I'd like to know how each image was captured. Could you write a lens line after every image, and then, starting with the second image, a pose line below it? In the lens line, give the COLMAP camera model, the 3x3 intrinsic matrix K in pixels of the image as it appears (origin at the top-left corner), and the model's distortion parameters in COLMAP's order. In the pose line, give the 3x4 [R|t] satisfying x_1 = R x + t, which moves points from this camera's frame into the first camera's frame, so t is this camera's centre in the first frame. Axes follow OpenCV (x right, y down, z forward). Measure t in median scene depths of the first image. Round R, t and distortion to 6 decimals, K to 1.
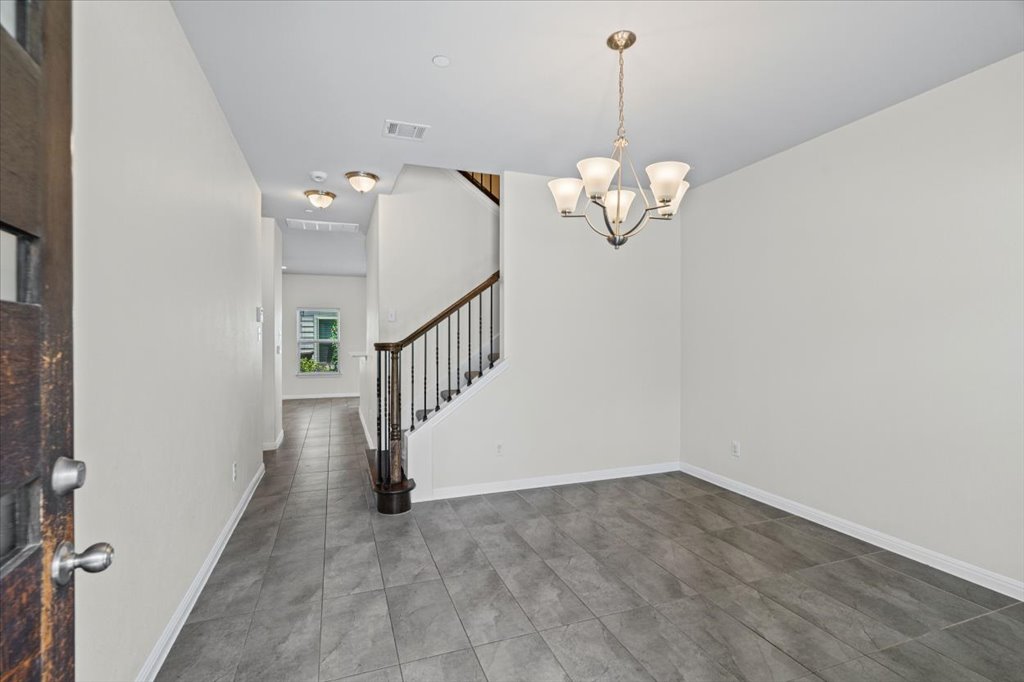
lens RADIAL K [[468.6, 0, 504.2], [0, 468.6, 337.6], [0, 0, 1]] dist [0.002973, 0.000291]
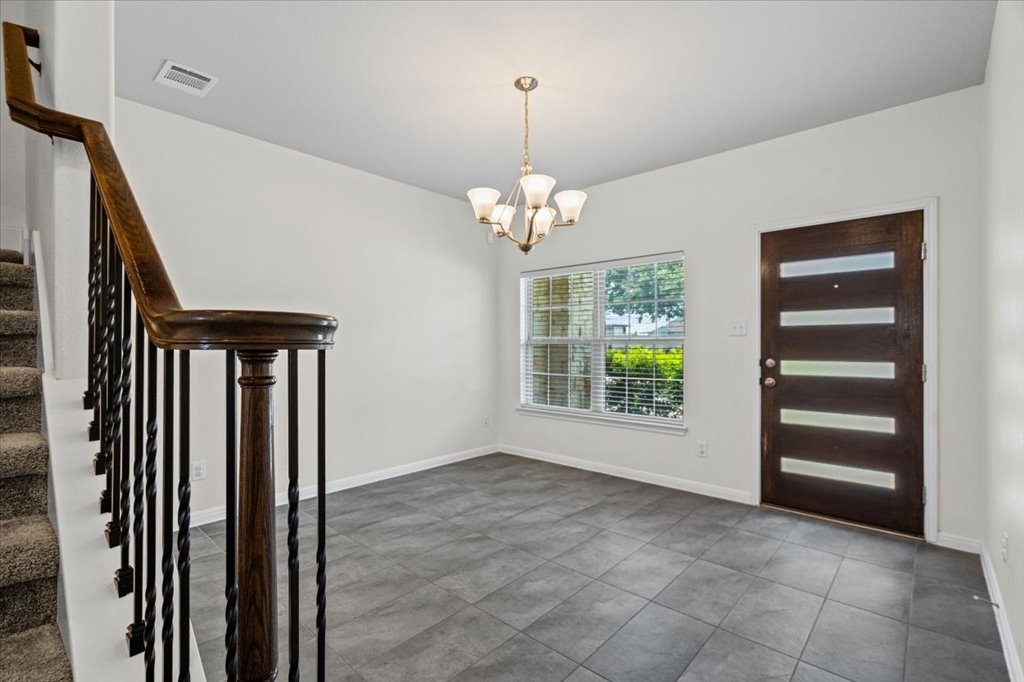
lens RADIAL K [[468.6, 0, 509.2], [0, 468.6, 346.7], [0, 0, 1]] dist [0.002973, 0.000291]
pose [[-0.467325, -0.003986, 0.884077, -0.704558], [-0.002266, 0.999992, 0.003311, 0.039220], [-0.884083, -0.000456, -0.467330, 1.431398]]
